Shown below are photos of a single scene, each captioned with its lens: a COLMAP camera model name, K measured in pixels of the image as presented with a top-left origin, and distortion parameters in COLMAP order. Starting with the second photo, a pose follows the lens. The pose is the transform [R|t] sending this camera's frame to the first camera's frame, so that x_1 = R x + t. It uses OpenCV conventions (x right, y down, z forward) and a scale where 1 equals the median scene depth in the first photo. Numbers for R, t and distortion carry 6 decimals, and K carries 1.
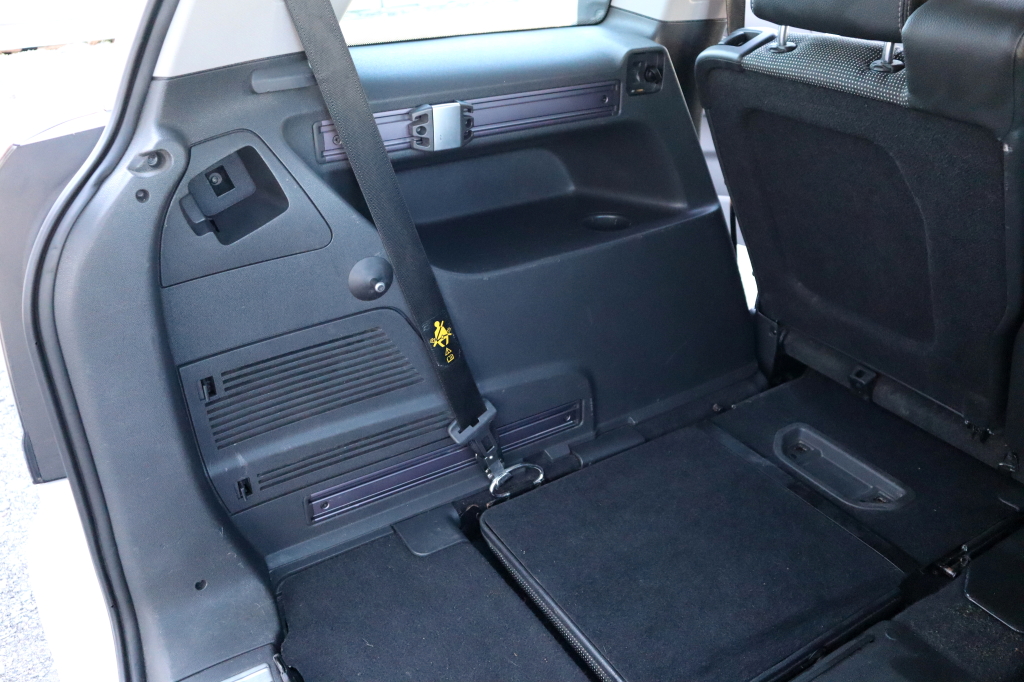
lens RADIAL K [[802.8, 0, 512.0], [0, 802.8, 341.0], [0, 0, 1]] dist [-0.060639, 0.002637]
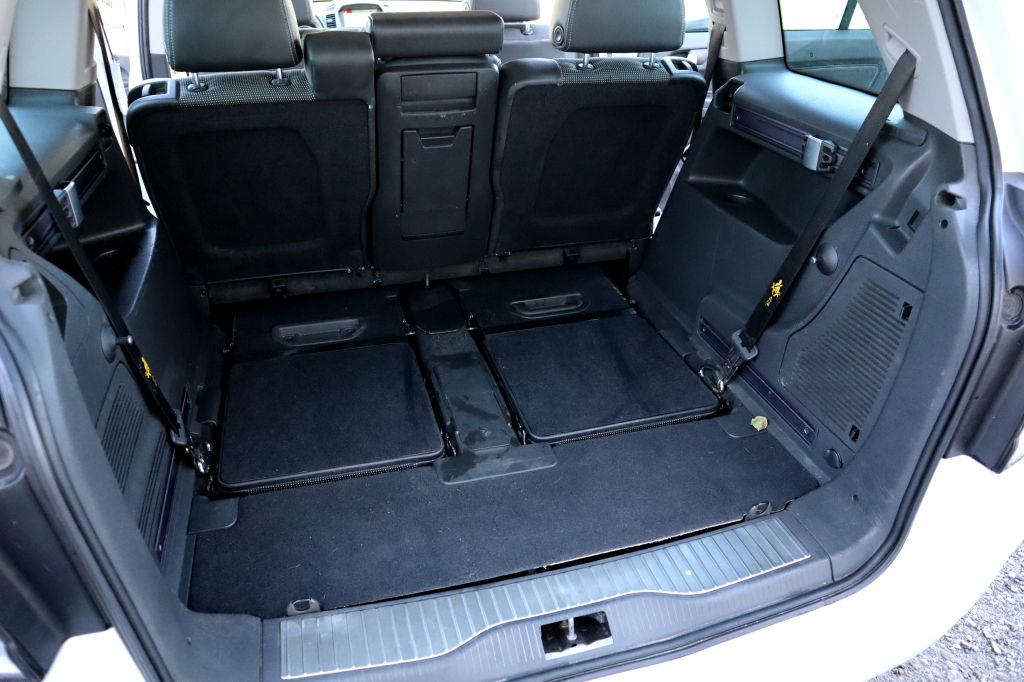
lens RADIAL K [[697.7, 0, 512.0], [0, 697.7, 341.0], [0, 0, 1]] dist [-0.075278, 0.005182]
pose [[0.269904, -0.479559, 0.834970, -0.797018], [0.449923, 0.829476, 0.330966, -0.135787], [-0.851305, 0.286344, 0.439644, 0.078626]]
